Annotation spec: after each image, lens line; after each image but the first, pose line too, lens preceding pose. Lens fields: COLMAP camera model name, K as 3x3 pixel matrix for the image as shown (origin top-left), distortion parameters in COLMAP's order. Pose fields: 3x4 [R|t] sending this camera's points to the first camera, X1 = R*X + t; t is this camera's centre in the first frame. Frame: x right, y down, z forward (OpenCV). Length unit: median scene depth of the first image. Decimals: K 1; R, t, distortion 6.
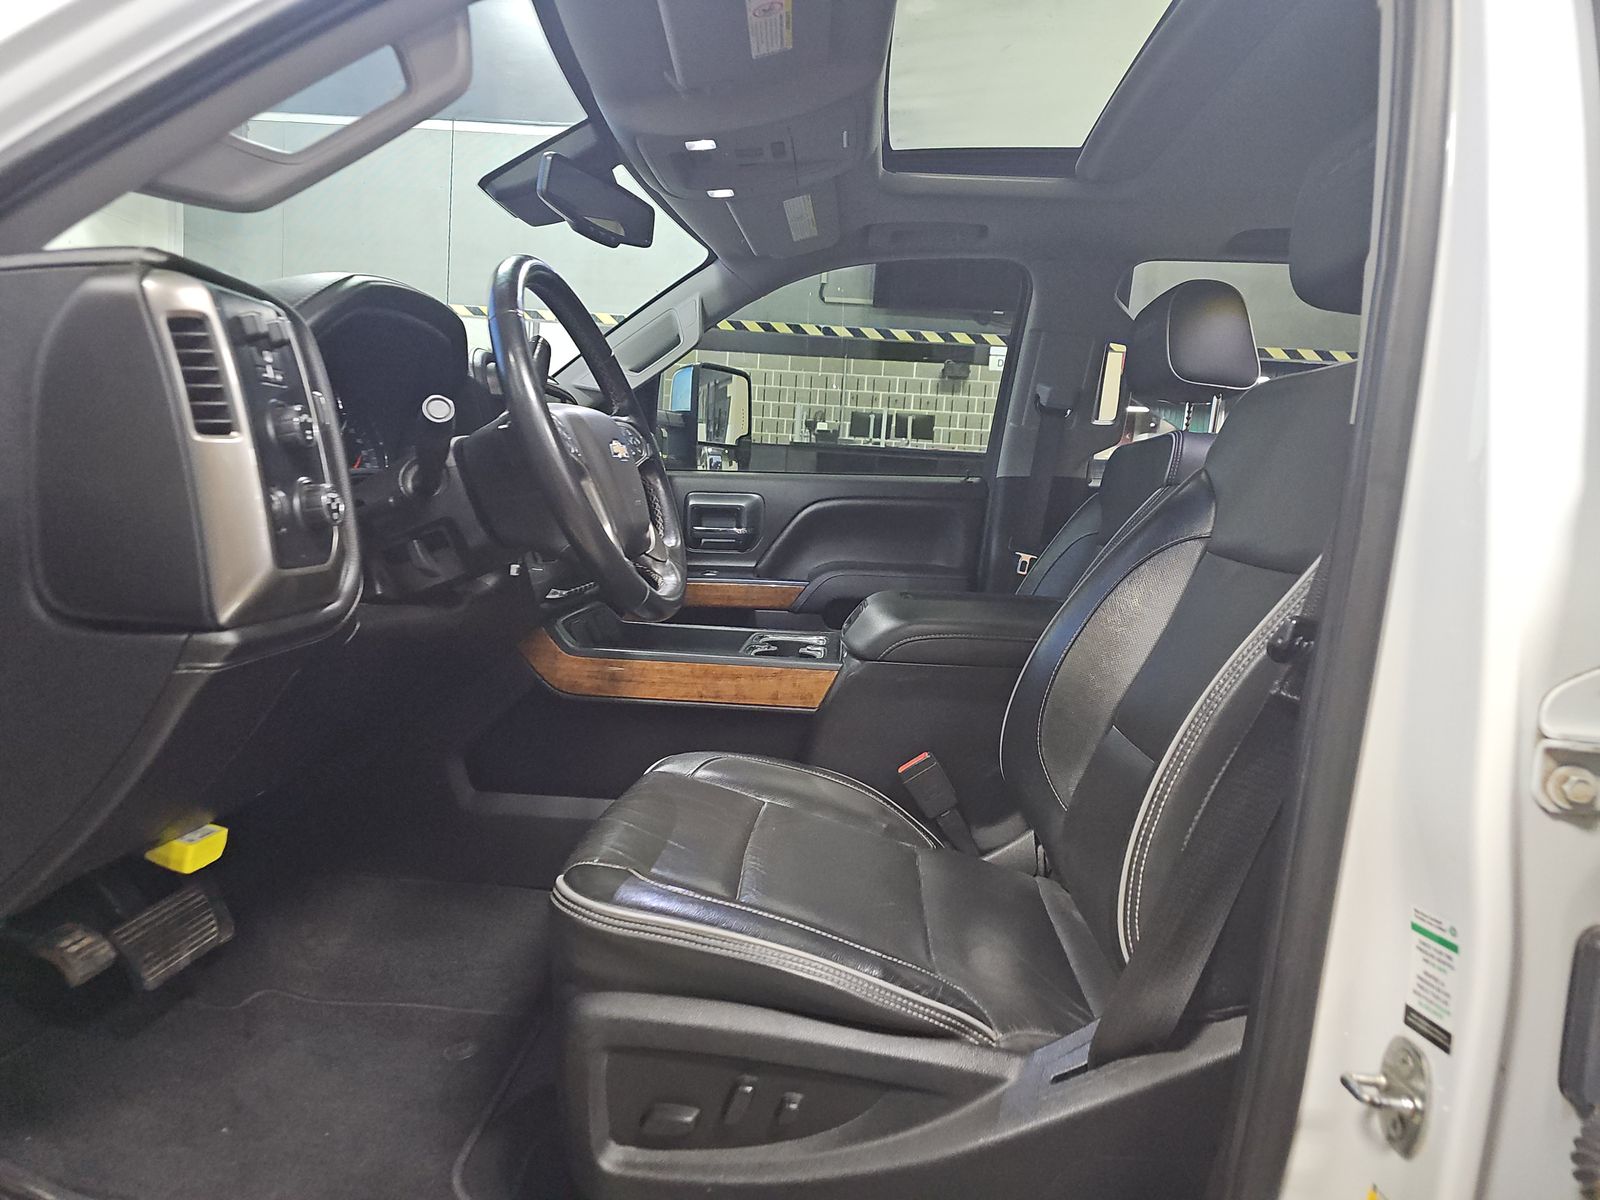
lens RADIAL K [[1054.6, 0, 789.2], [0, 1054.6, 599.0], [0, 0, 1]] dist [0.043365, -0.000130]
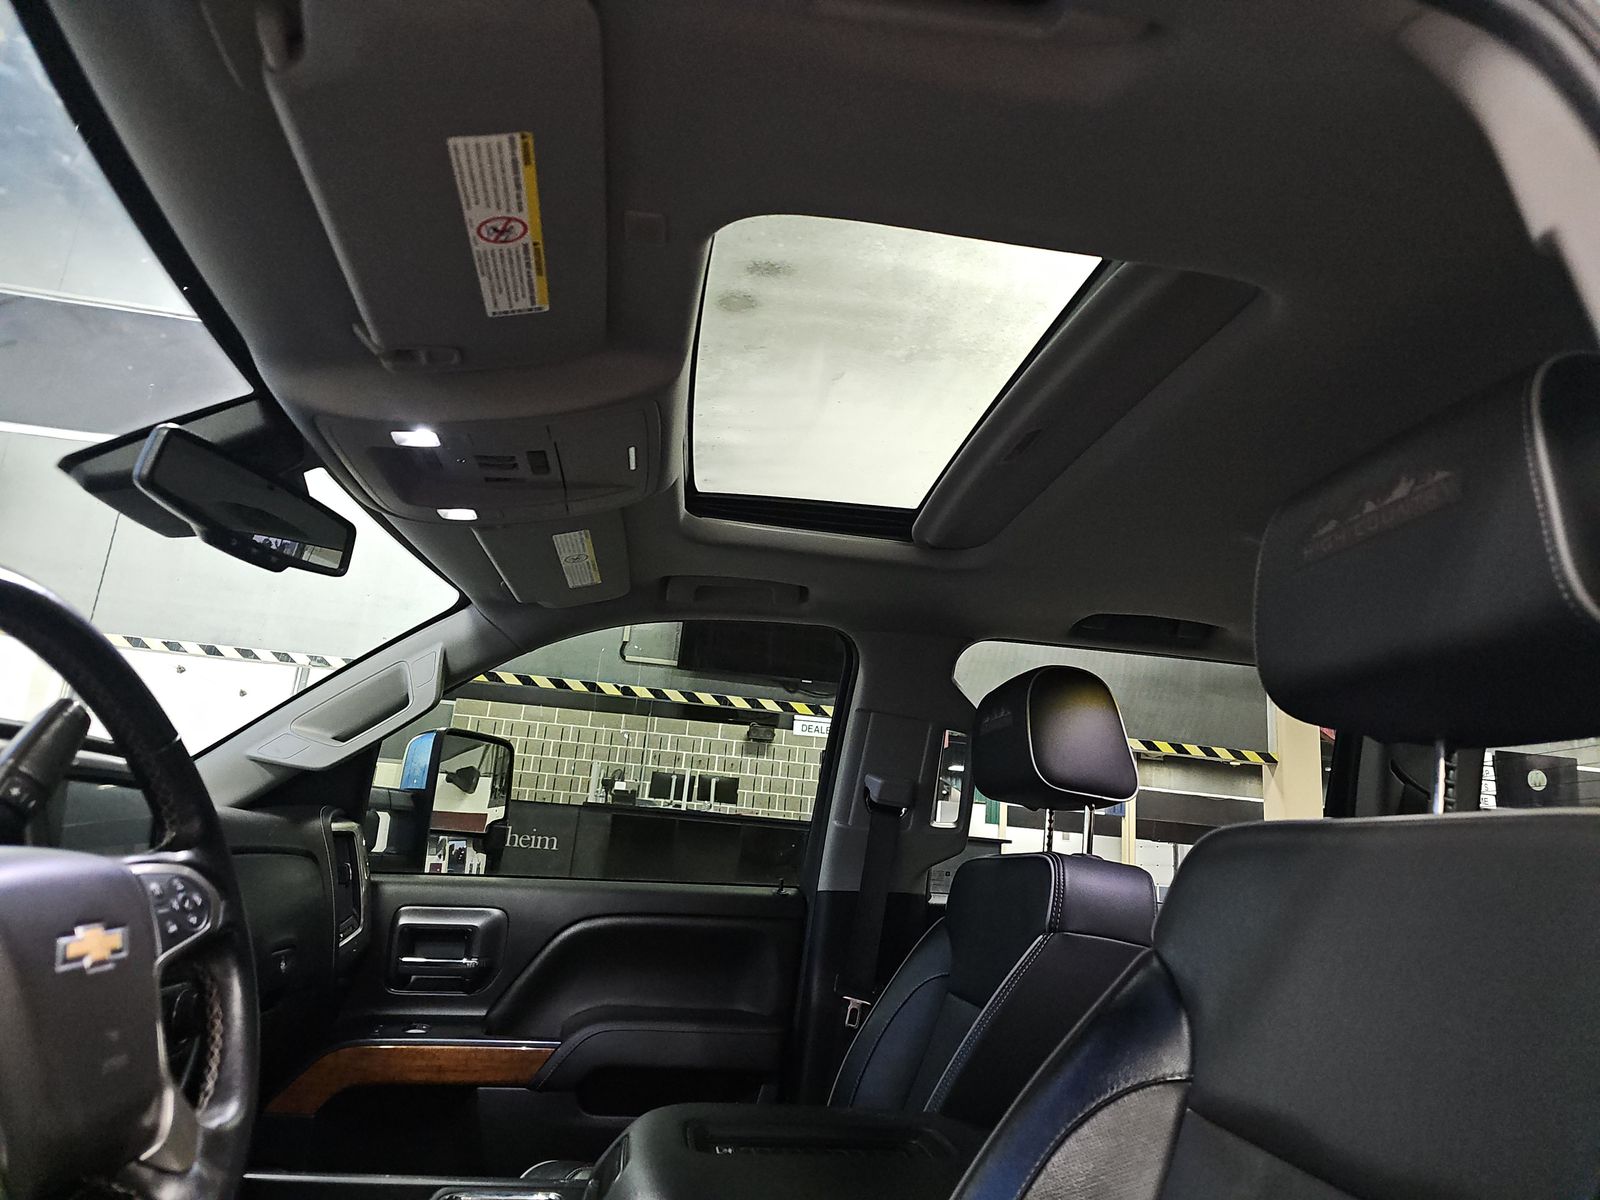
lens RADIAL K [[1054.6, 0, 789.2], [0, 1054.6, 599.0], [0, 0, 1]] dist [0.043365, -0.000130]
pose [[0.982638, 0.068411, 0.172459, 0.024420], [-0.008220, 0.944677, -0.327898, -0.060450], [-0.185350, 0.320787, 0.928839, 0.200261]]
